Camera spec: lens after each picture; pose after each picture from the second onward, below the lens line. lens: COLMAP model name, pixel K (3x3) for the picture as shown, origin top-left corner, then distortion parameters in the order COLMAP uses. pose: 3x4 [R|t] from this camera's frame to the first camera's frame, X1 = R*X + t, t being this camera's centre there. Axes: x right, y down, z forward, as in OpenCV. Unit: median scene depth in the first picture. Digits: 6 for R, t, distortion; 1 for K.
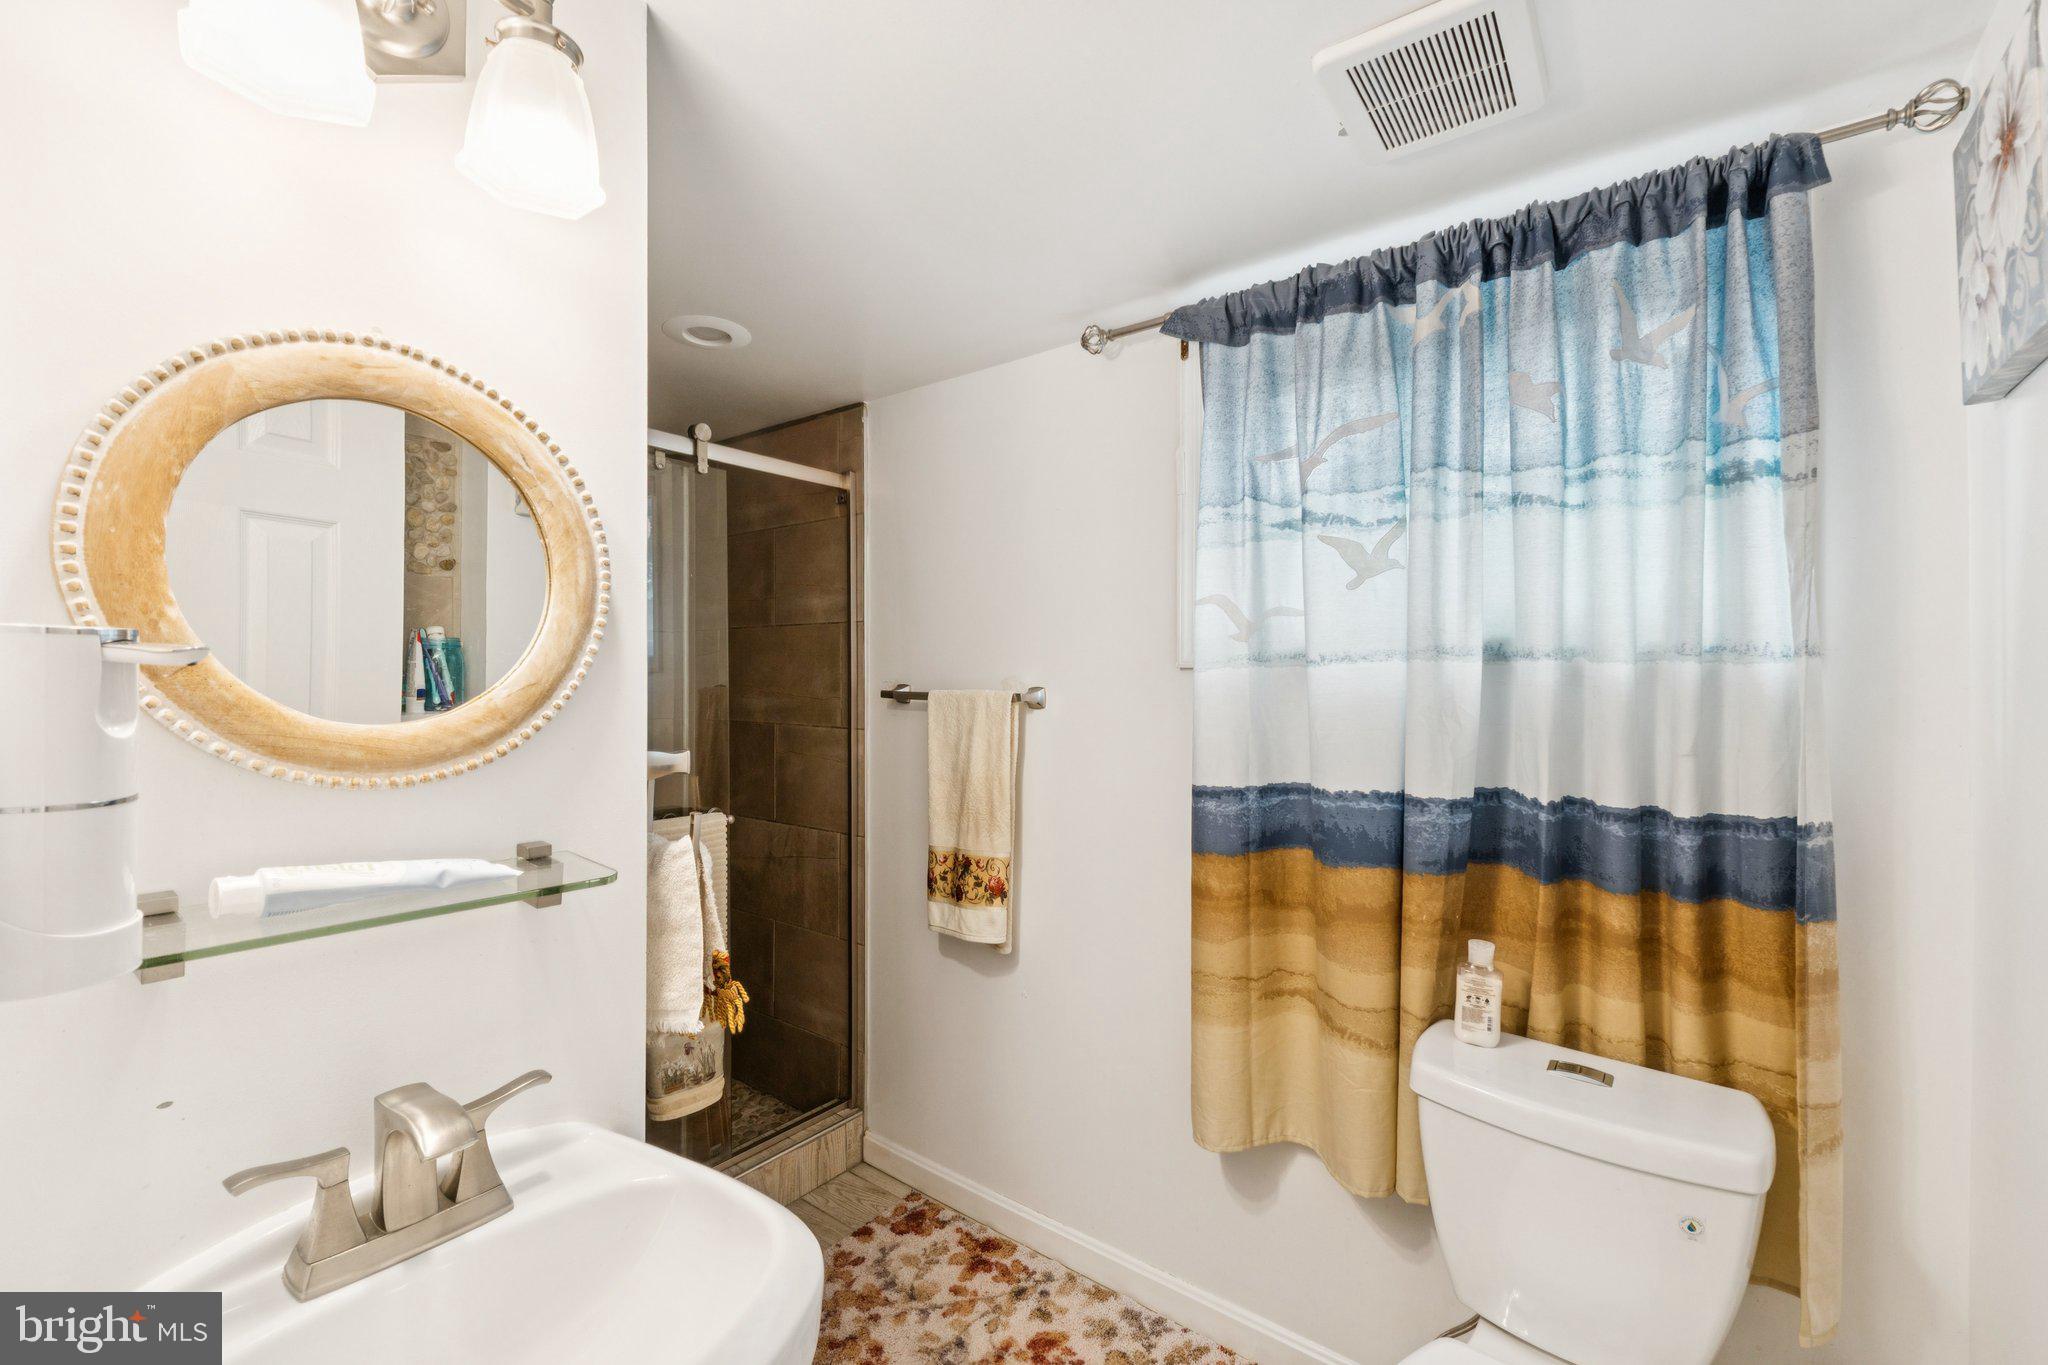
lens RADIAL K [[858.9, 0, 1024.0], [0, 858.9, 682.5], [0, 0, 1]] dist [-0.011848, 0.000656]
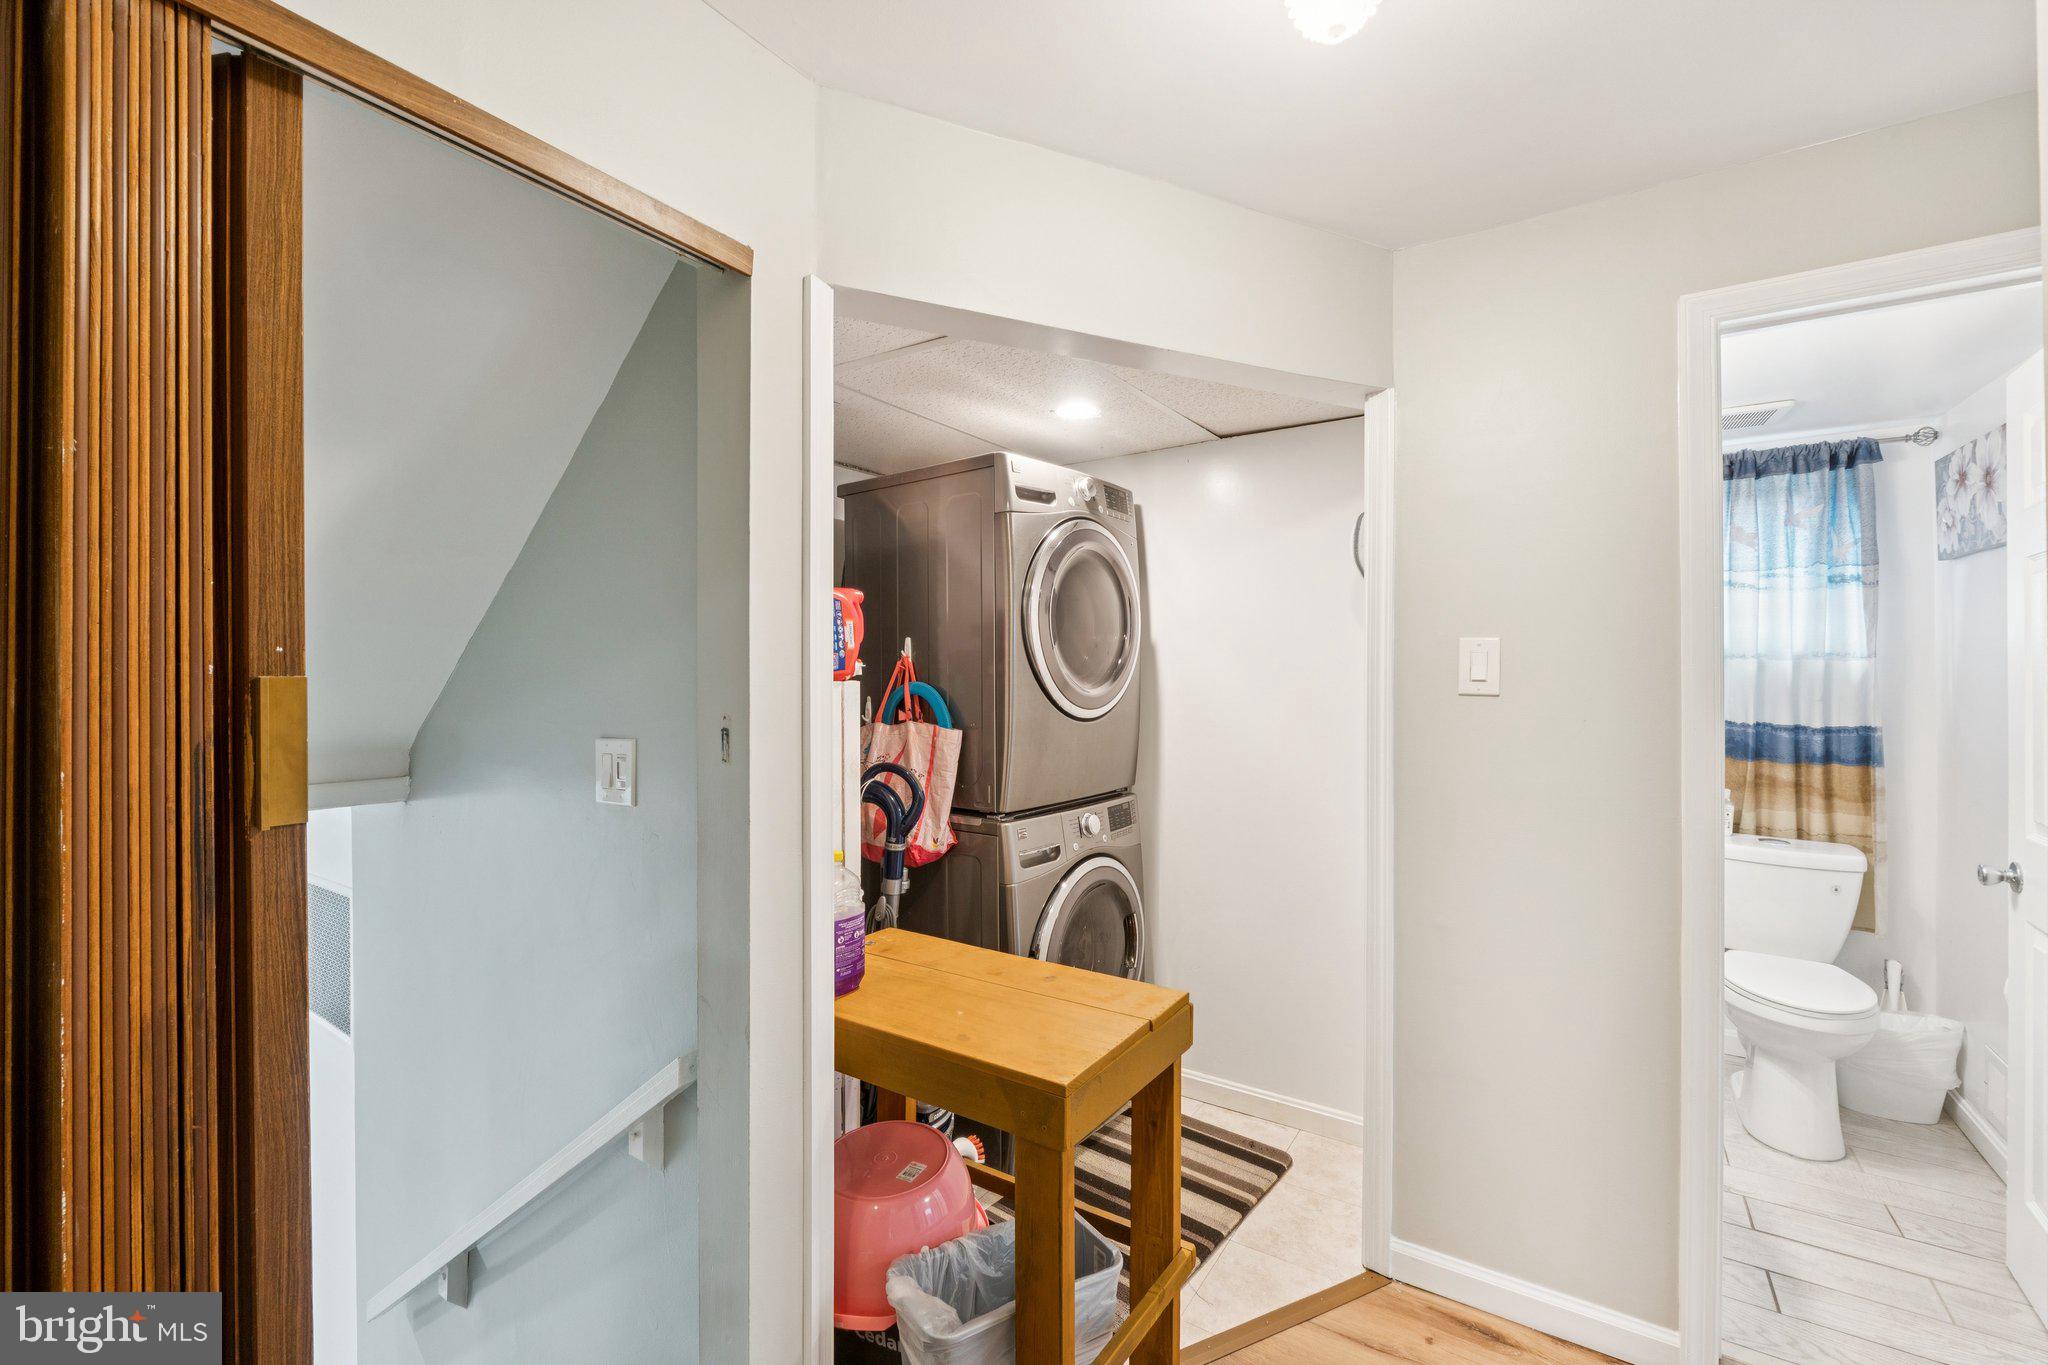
lens RADIAL K [[858.9, 0, 1024.0], [0, 858.9, 682.5], [0, 0, 1]] dist [-0.011848, 0.000656]
pose [[0.995641, -0.005119, 0.093133, -1.560320], [0.004560, 0.999970, 0.006221, 0.011971], [-0.093162, -0.005769, 0.995634, -1.076922]]
